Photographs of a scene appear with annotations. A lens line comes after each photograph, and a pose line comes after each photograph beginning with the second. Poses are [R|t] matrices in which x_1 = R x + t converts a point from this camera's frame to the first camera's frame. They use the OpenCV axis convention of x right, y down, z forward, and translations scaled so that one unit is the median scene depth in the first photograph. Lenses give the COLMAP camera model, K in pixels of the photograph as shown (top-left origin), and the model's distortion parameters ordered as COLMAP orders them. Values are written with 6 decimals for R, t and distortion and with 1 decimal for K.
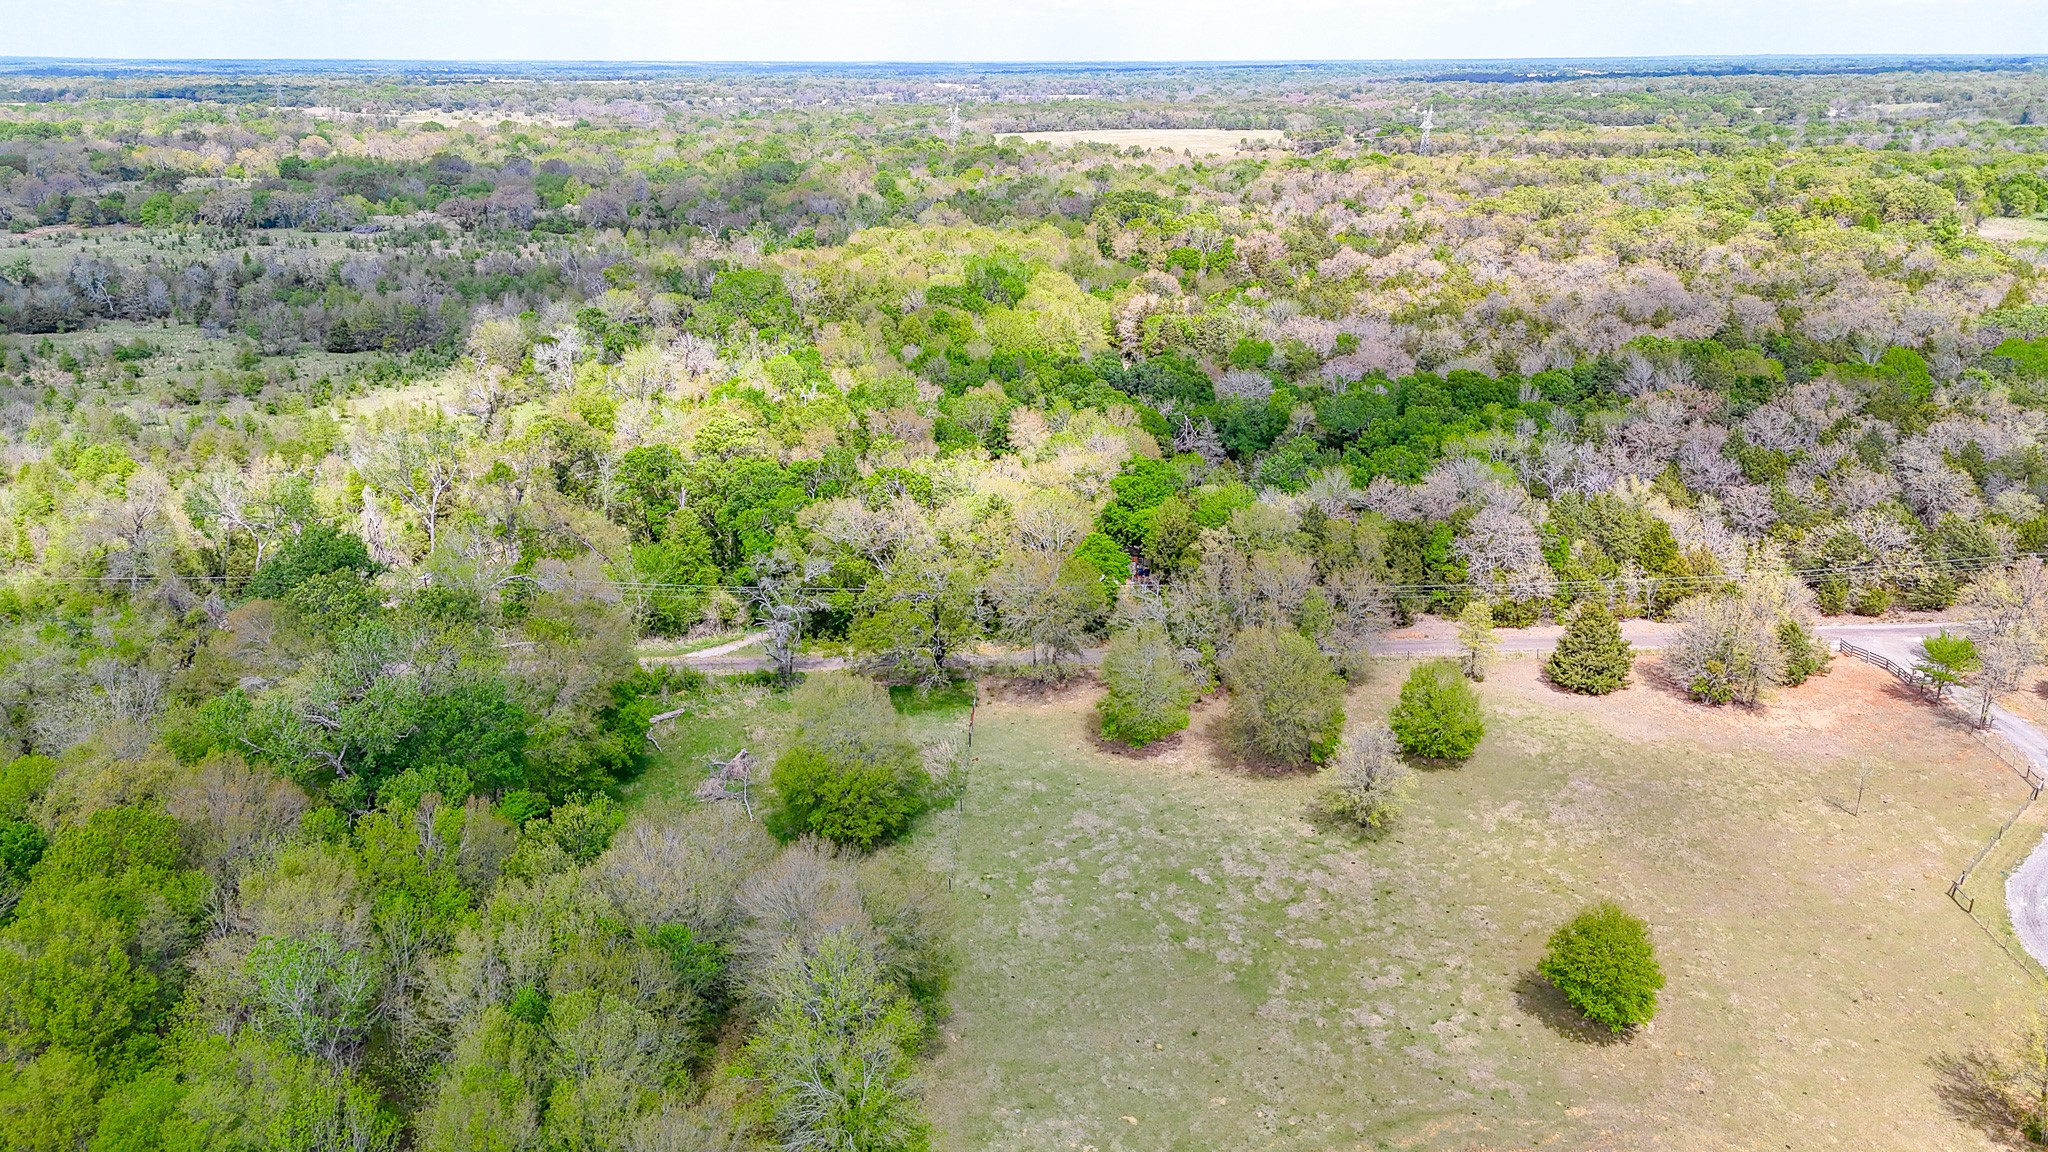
lens RADIAL K [[1495.4, 0, 1024.0], [0, 1495.4, 576.0], [0, 0, 1]] dist [0.065237, -0.058860]
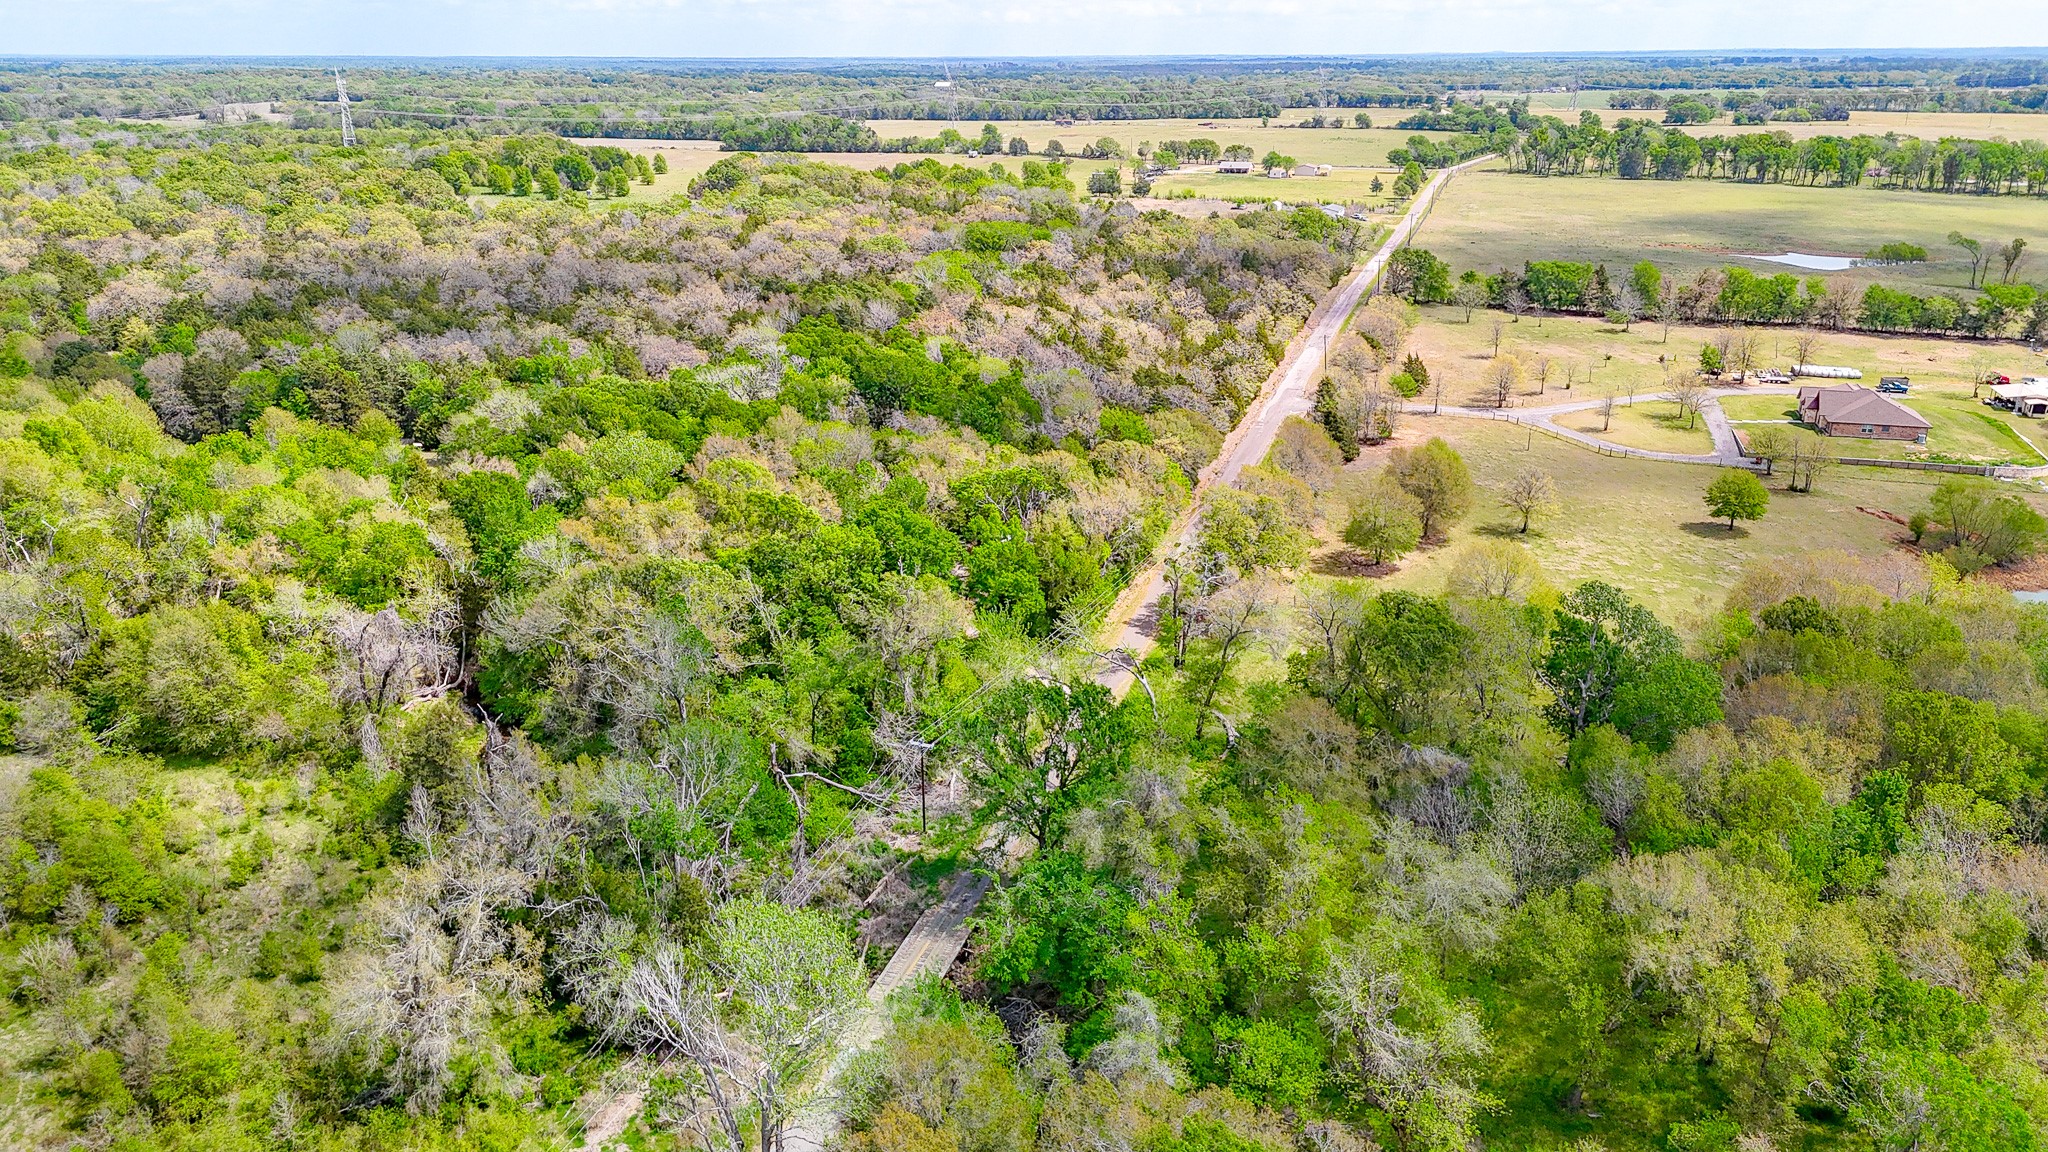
lens RADIAL K [[1495.4, 0, 1024.0], [0, 1495.4, 576.0], [0, 0, 1]] dist [0.065237, -0.058860]
pose [[0.294451, -0.311444, 0.903494, -0.270257], [0.312050, 0.924921, 0.217132, -0.058764], [-0.903285, 0.218001, 0.369530, 0.173752]]
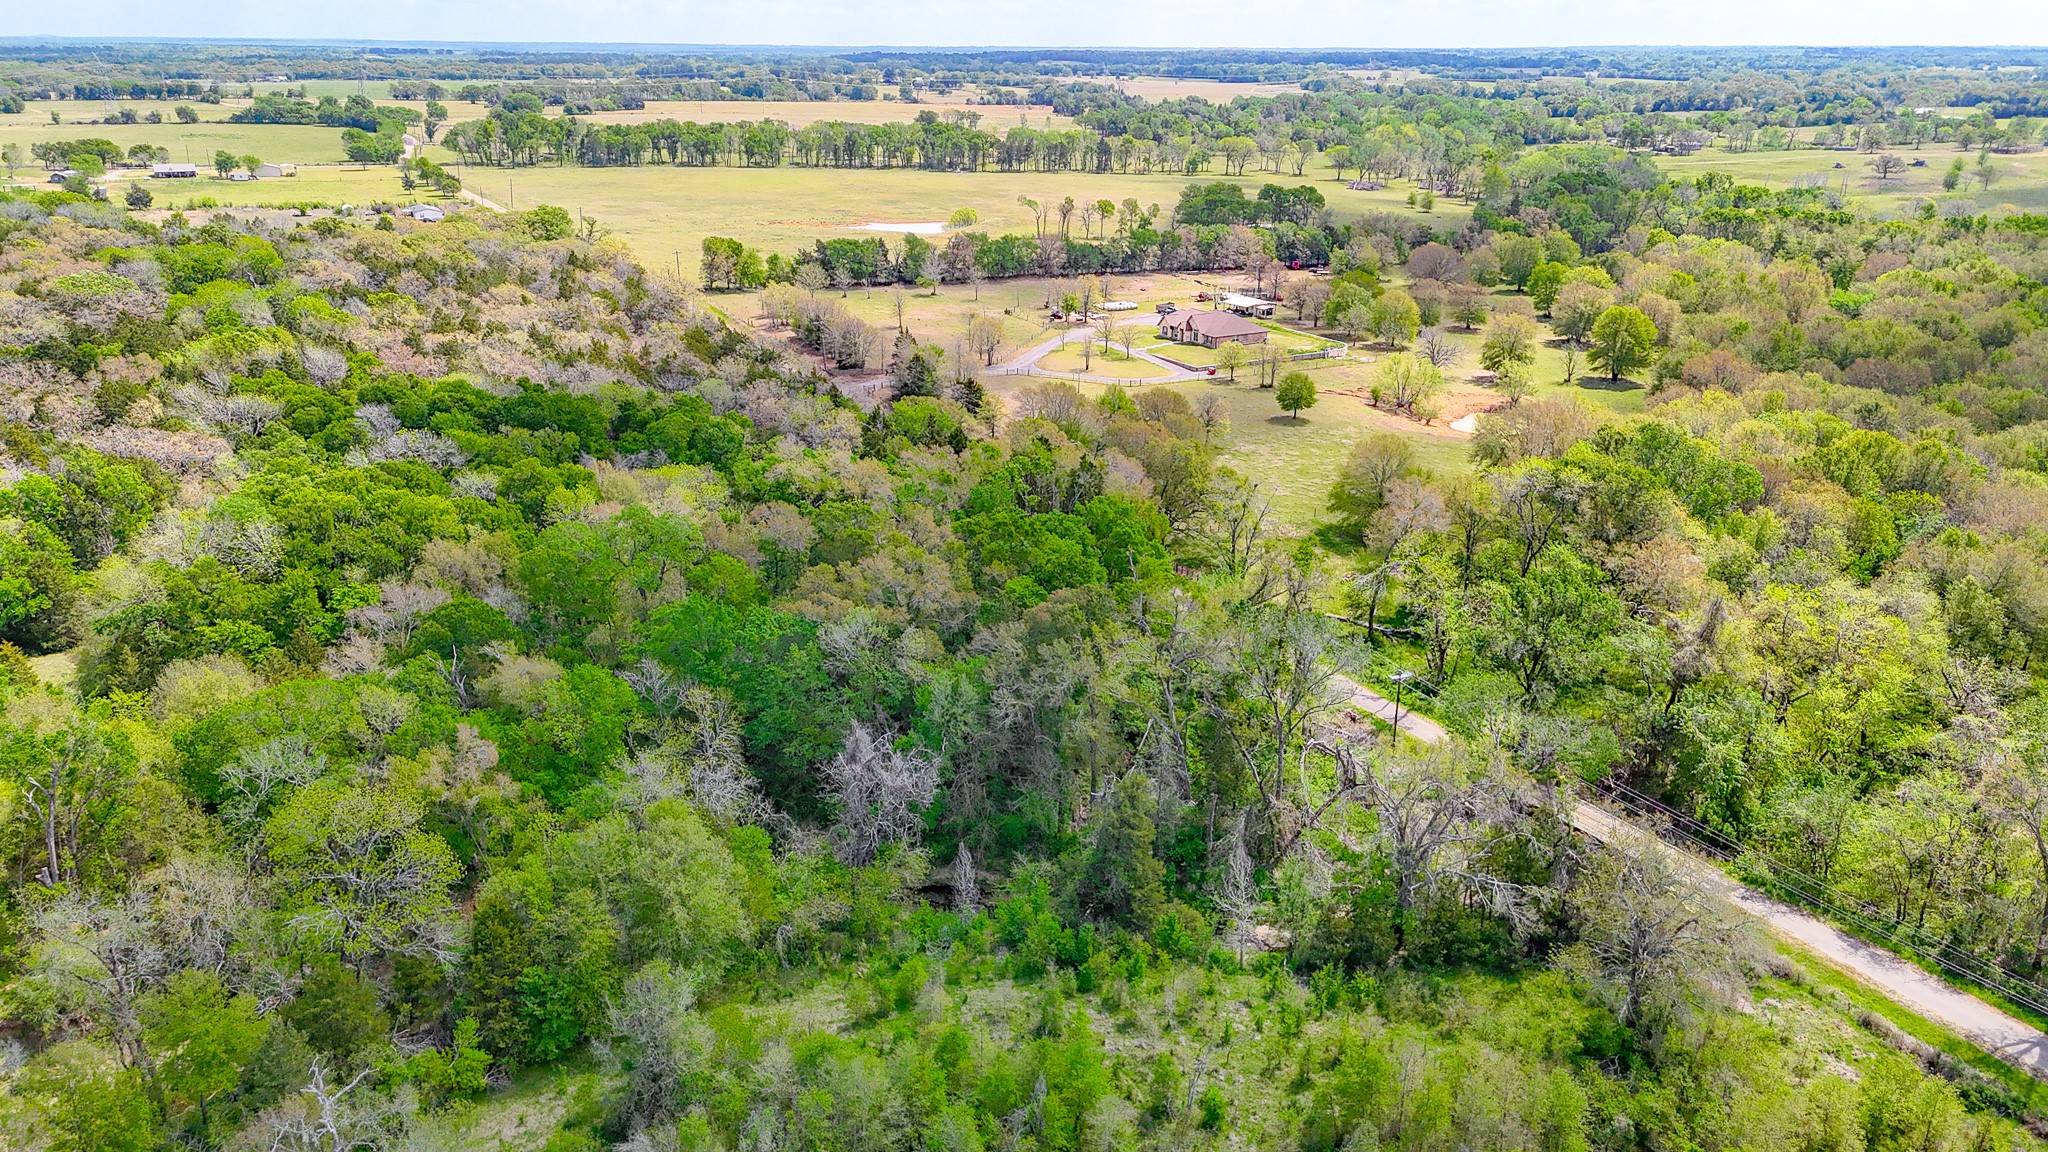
lens RADIAL K [[1534.6, 0, 1024.0], [0, 1534.6, 576.0], [0, 0, 1]] dist [0.062329, -0.055979]
pose [[-0.497630, -0.281880, 0.820310, -0.253956], [0.278259, 0.843859, 0.458774, -0.127295], [-0.821545, 0.456558, -0.341494, 0.374042]]
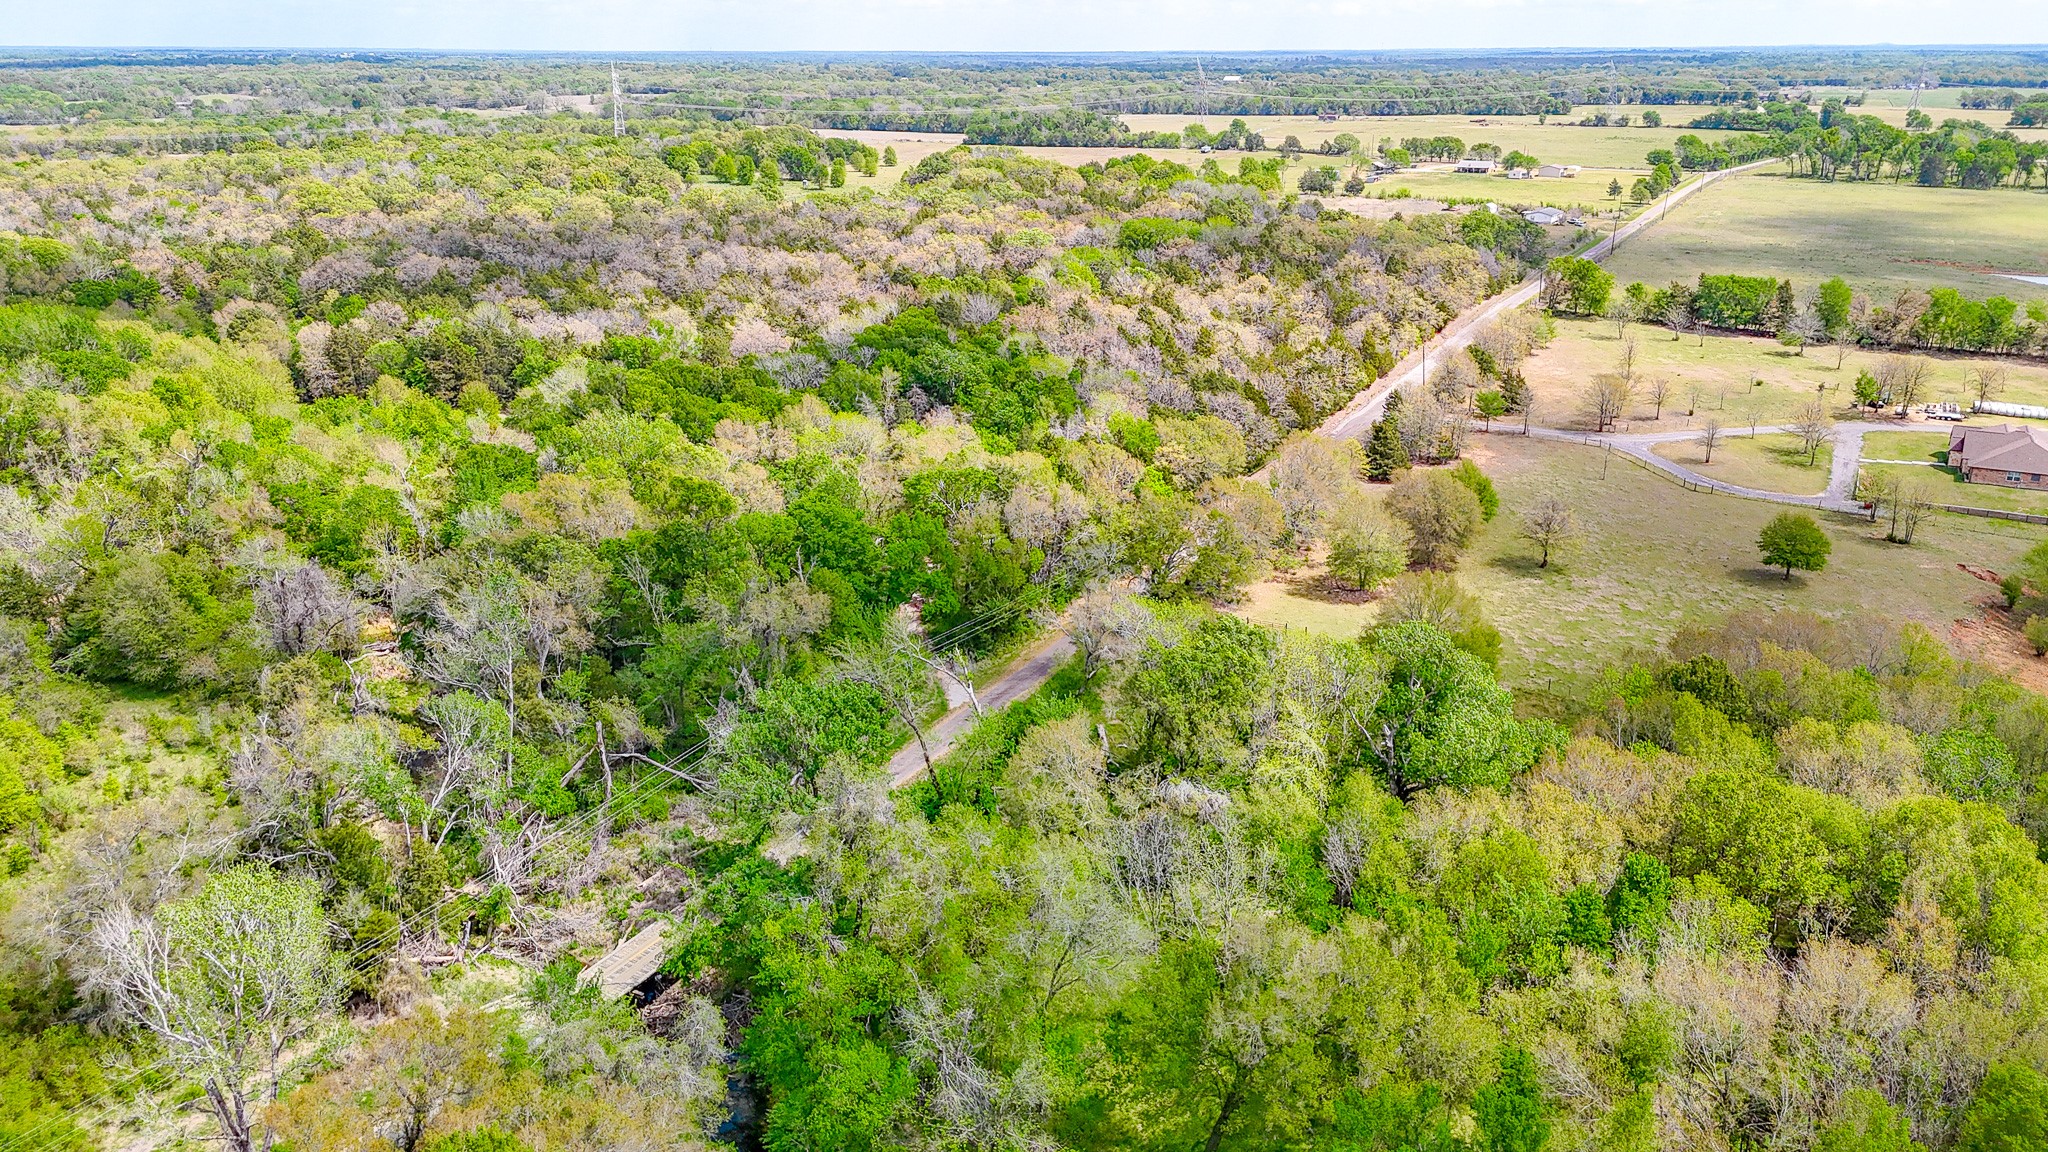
lens RADIAL K [[1502.6, 0, 1024.0], [0, 1502.6, 576.0], [0, 0, 1]] dist [0.060999, -0.054217]
pose [[0.478551, -0.287145, 0.829781, -0.243900], [0.284379, 0.944766, 0.162929, -0.041148], [-0.830733, 0.158002, 0.533777, 0.122171]]
